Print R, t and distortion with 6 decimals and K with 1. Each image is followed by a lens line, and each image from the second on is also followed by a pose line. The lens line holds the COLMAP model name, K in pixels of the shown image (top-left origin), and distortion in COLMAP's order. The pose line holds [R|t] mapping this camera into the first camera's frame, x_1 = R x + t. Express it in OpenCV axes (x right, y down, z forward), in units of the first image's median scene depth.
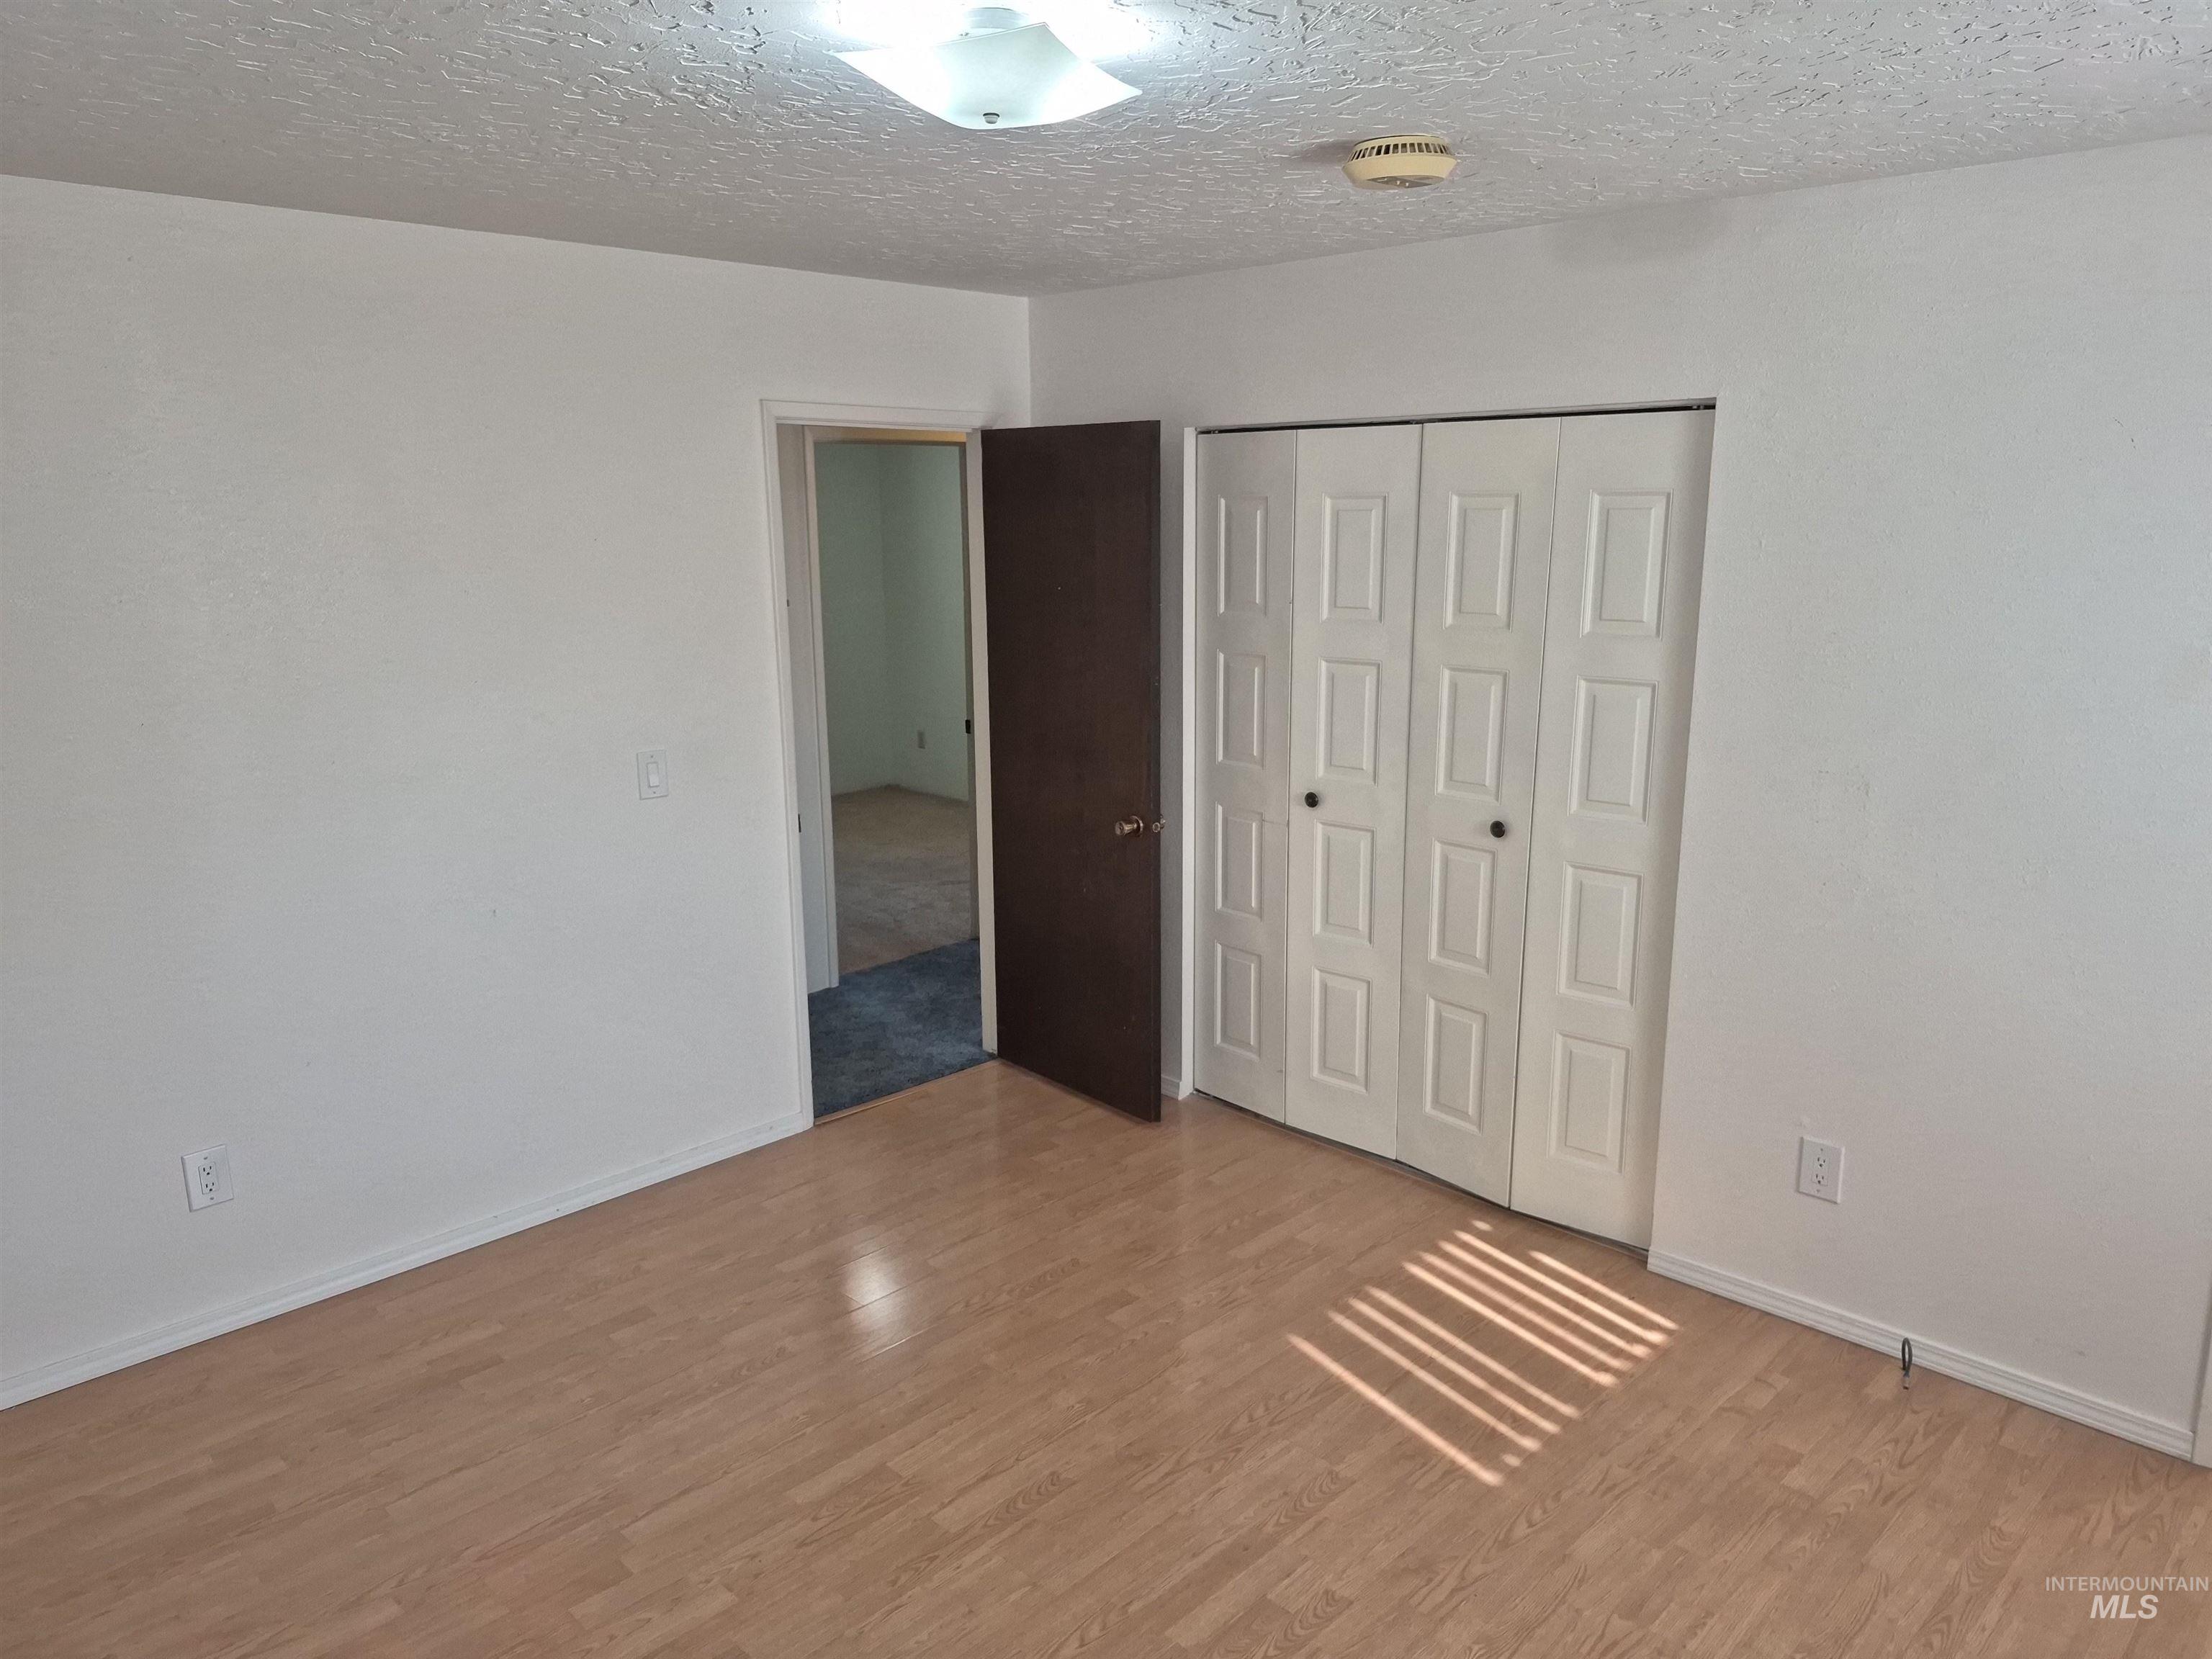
lens RADIAL K [[1536.0, 0, 1101.6], [0, 1536.0, 830.6], [0, 0, 1]] dist [0.057302, -0.037968]
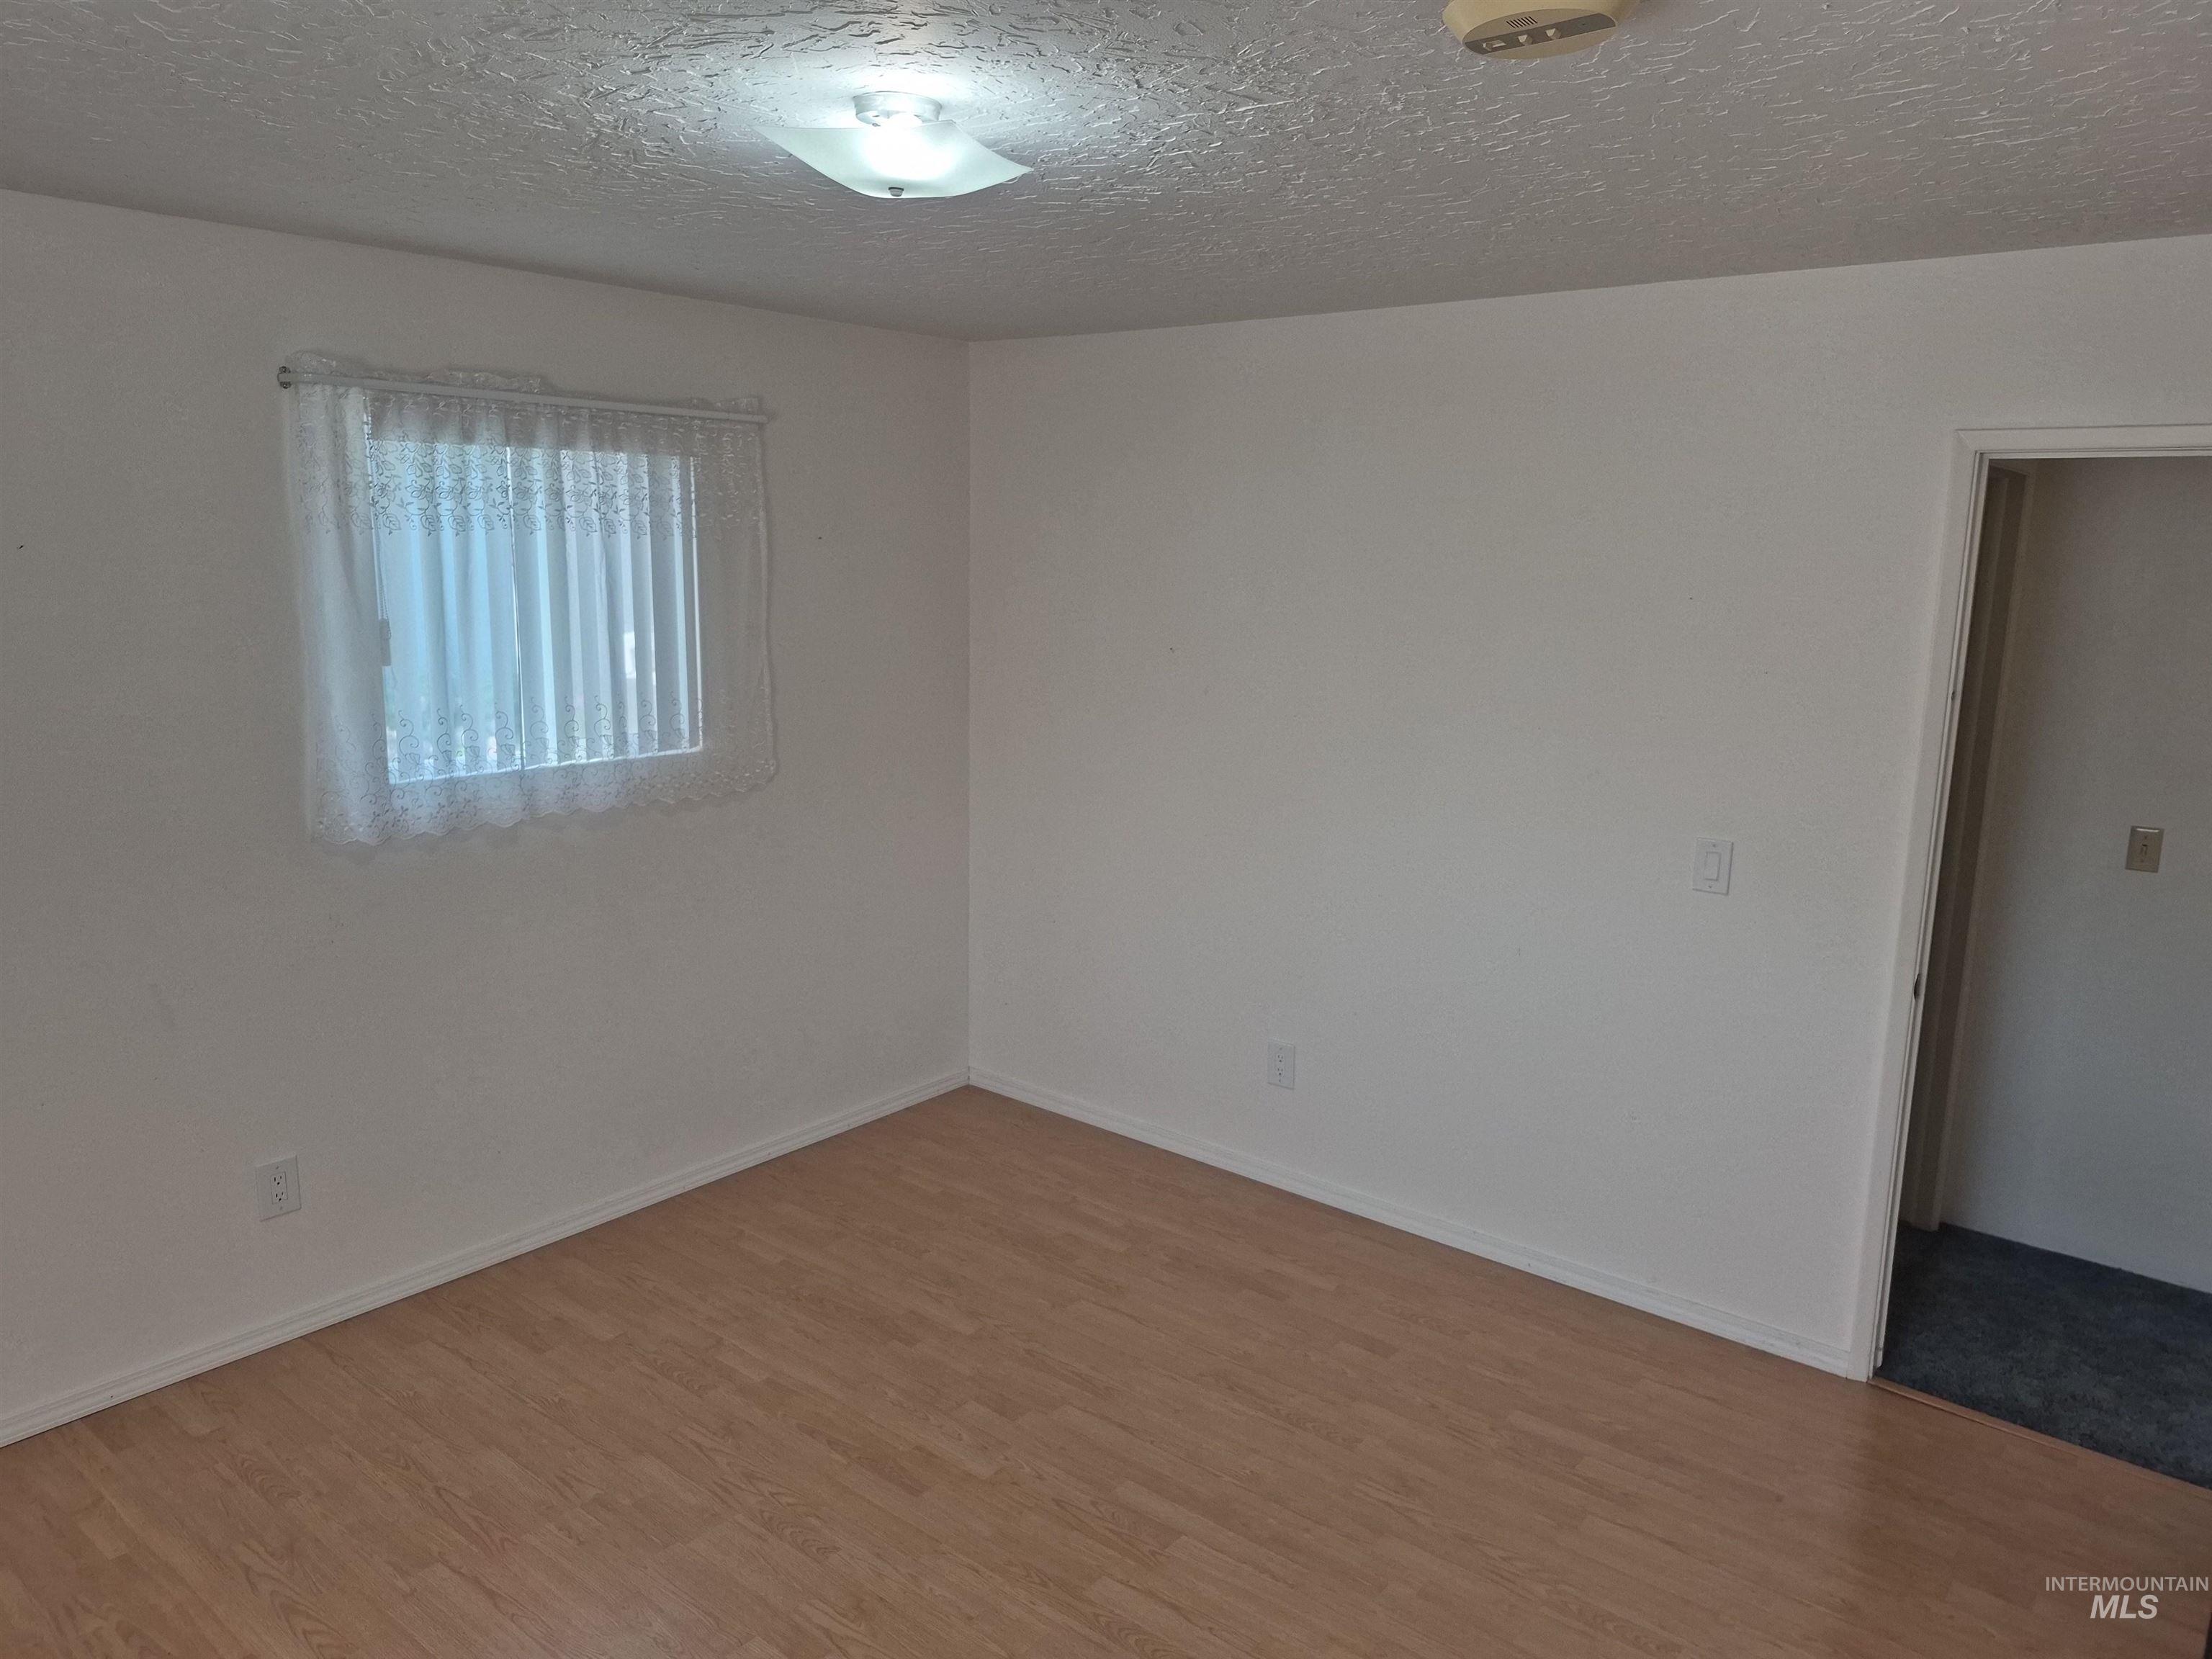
lens RADIAL K [[1536.0, 0, 1093.2], [0, 1536.0, 834.1], [0, 0, 1]] dist [0.057302, -0.037968]
pose [[0.092751, 0.196010, -0.976206, 0.730060], [-0.228294, 0.958500, 0.170764, -0.169975], [0.969164, 0.207023, 0.133650, 0.730583]]
